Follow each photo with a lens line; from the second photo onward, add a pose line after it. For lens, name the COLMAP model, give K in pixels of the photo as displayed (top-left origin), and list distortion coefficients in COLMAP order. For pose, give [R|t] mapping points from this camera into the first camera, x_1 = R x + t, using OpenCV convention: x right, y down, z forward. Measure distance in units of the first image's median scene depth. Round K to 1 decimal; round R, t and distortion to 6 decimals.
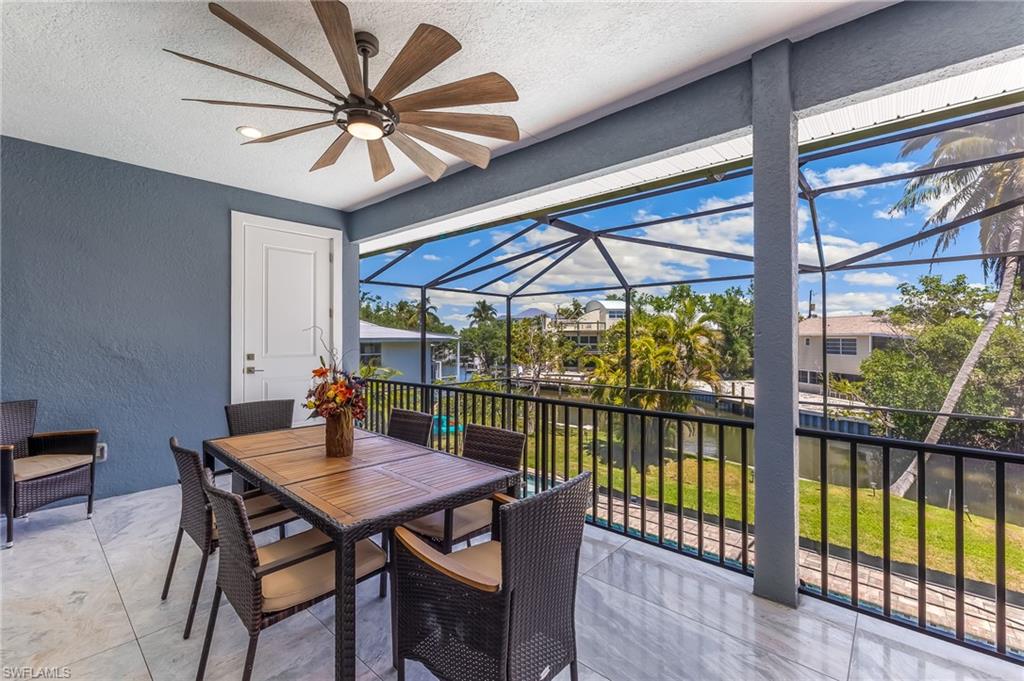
lens RADIAL K [[427.1, 0, 513.9], [0, 427.1, 338.5], [0, 0, 1]] dist [-0.001912, 0.000047]
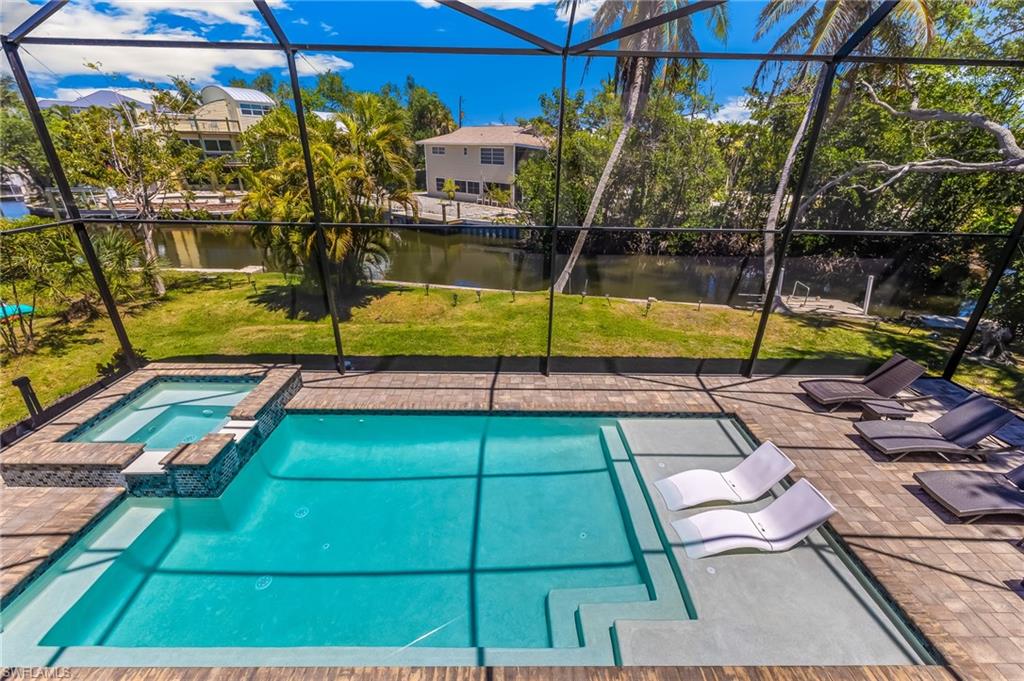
lens RADIAL K [[427.1, 0, 513.9], [0, 427.1, 338.5], [0, 0, 1]] dist [-0.001912, 0.000047]
pose [[0.738483, -0.262494, 0.621080, 0.007386], [-0.016655, 0.913729, 0.405983, 0.000306], [-0.674067, -0.310156, 0.670401, 0.074767]]
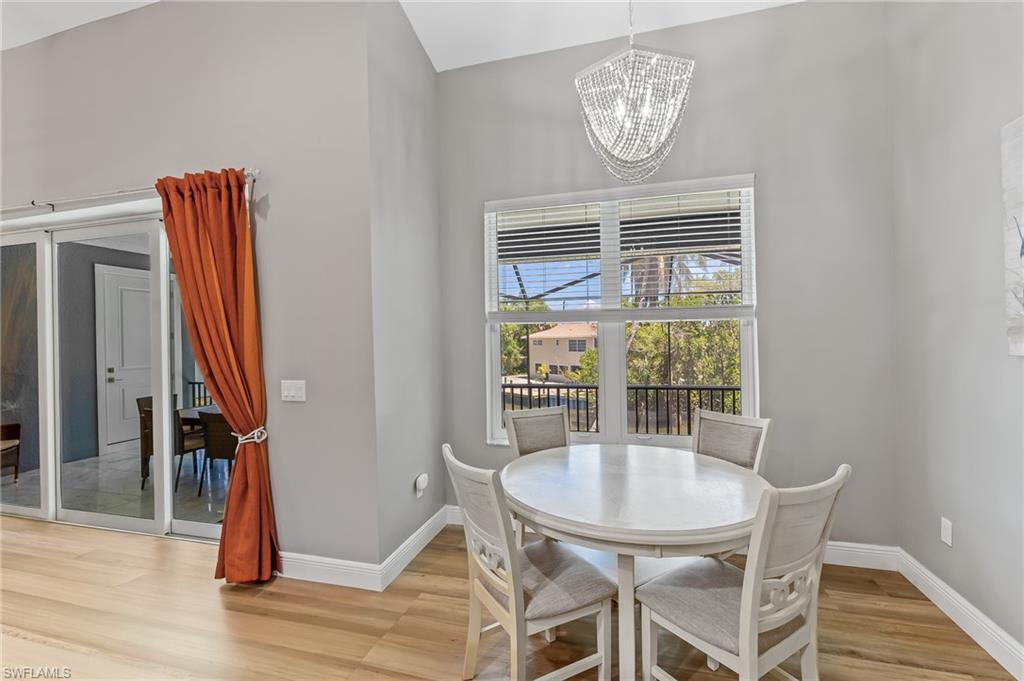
lens RADIAL K [[427.1, 0, 513.9], [0, 427.1, 338.5], [0, 0, 1]] dist [-0.001912, 0.000047]
pose [[0.893325, -0.015414, 0.449146, -0.007842], [0.018492, 0.999826, -0.002467, -0.003179], [-0.449030, 0.010510, 0.893455, -0.080710]]
